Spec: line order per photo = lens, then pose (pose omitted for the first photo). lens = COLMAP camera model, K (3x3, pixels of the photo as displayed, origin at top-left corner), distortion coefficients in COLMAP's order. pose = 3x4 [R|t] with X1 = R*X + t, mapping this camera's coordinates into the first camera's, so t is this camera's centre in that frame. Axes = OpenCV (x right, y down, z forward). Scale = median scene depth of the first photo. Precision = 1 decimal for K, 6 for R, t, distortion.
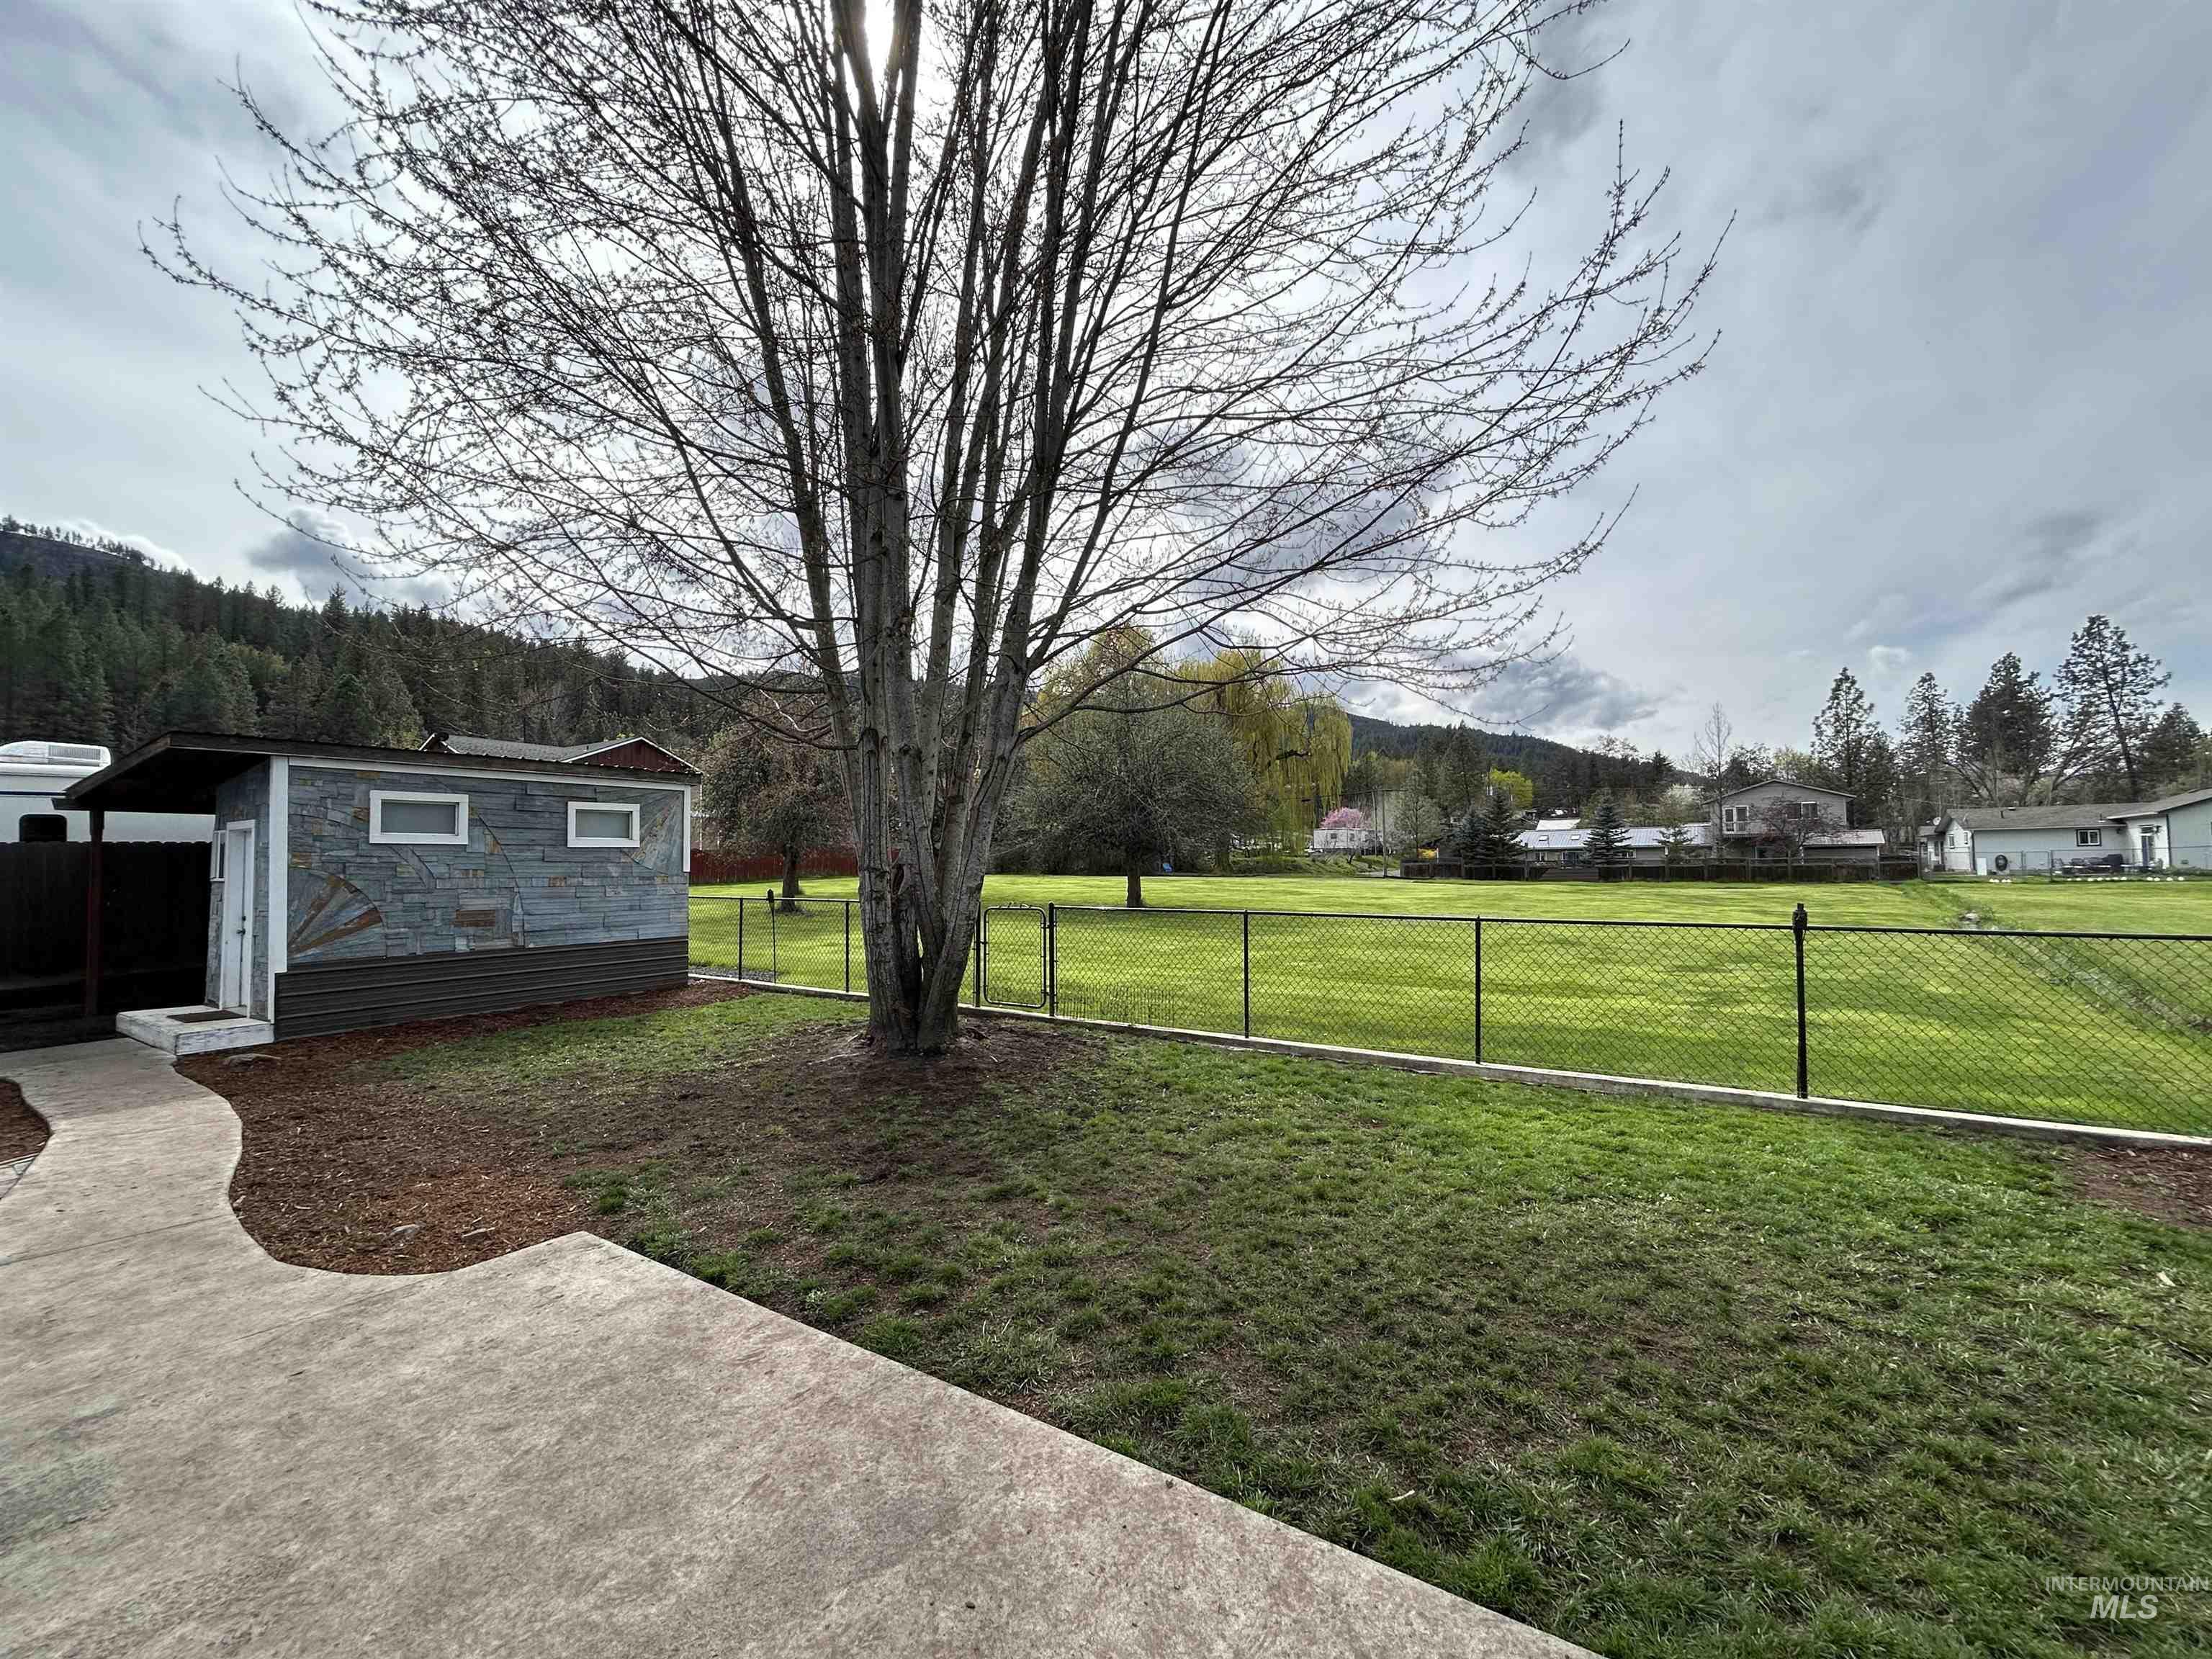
lens RADIAL K [[889.3, 0, 1100.4], [0, 889.3, 829.3], [0, 0, 1]] dist [-0.001424, -0.000621]
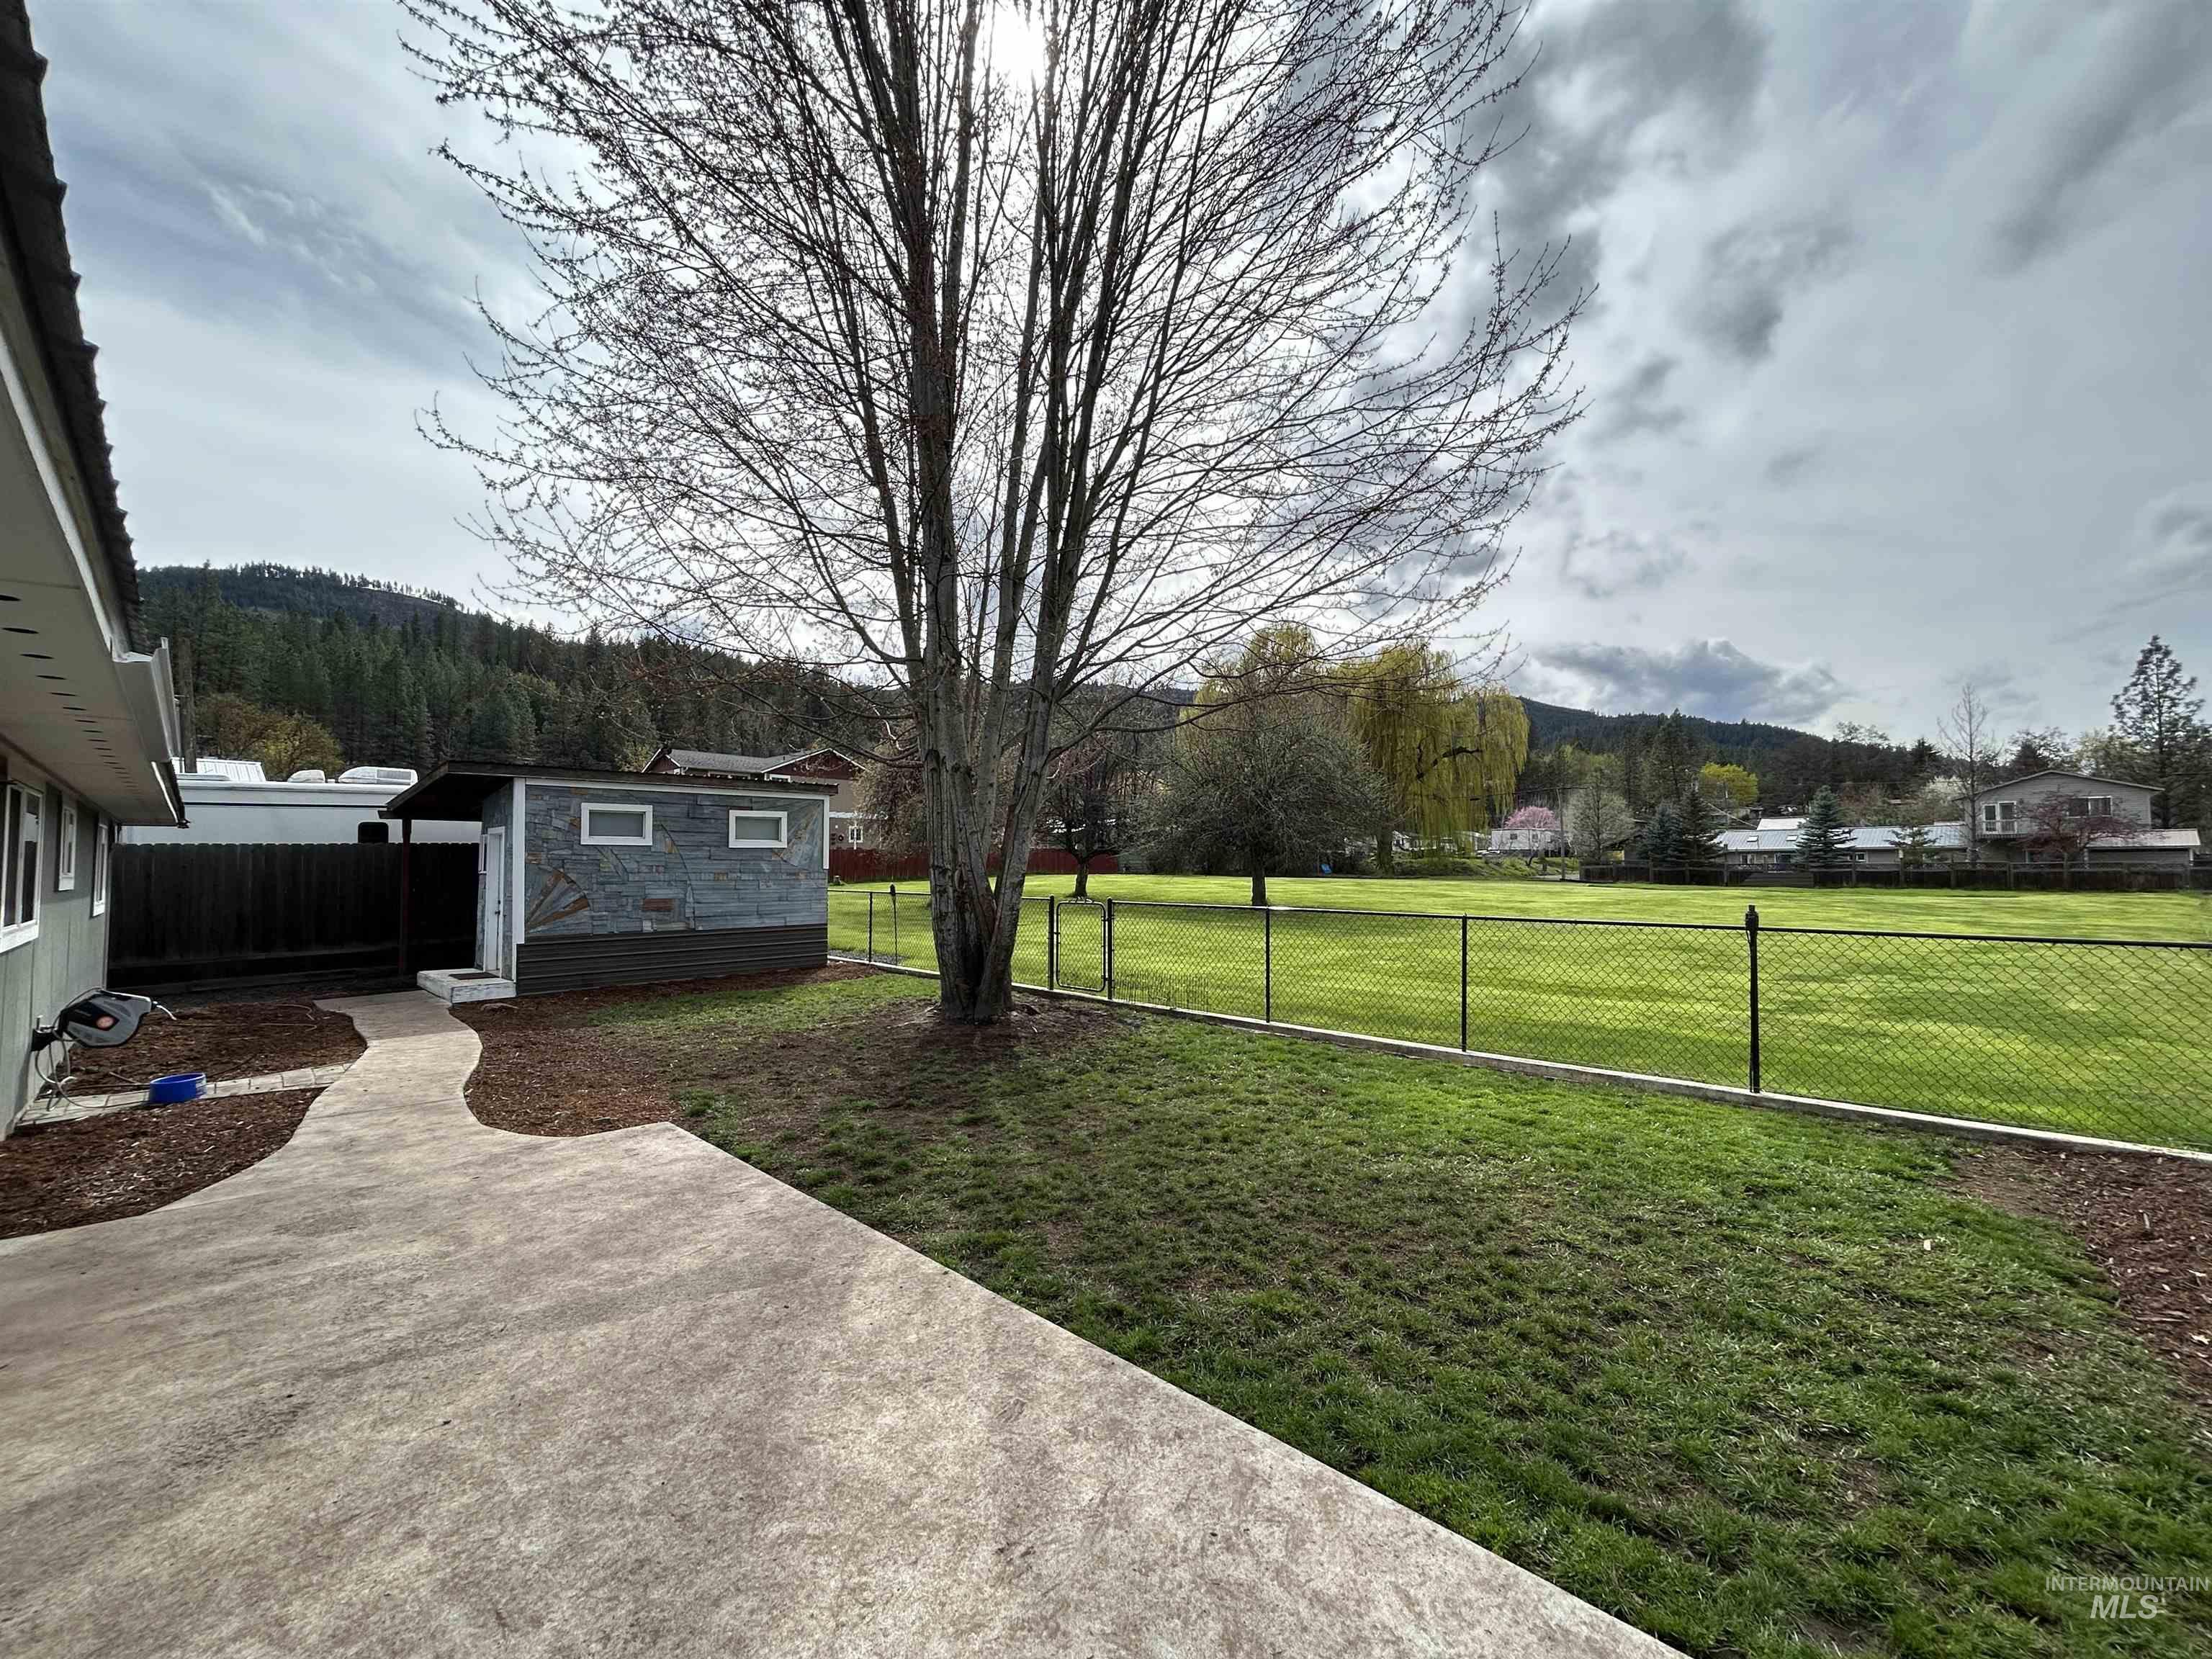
lens RADIAL K [[895.1, 0, 1106.0], [0, 895.1, 829.5], [0, 0, 1]] dist [-0.004194, -0.000111]
pose [[0.981034, -0.001955, -0.193826, 0.166585], [0.001942, 0.999998, -0.000255, -0.004081], [0.193826, -0.000127, 0.981036, -0.114340]]
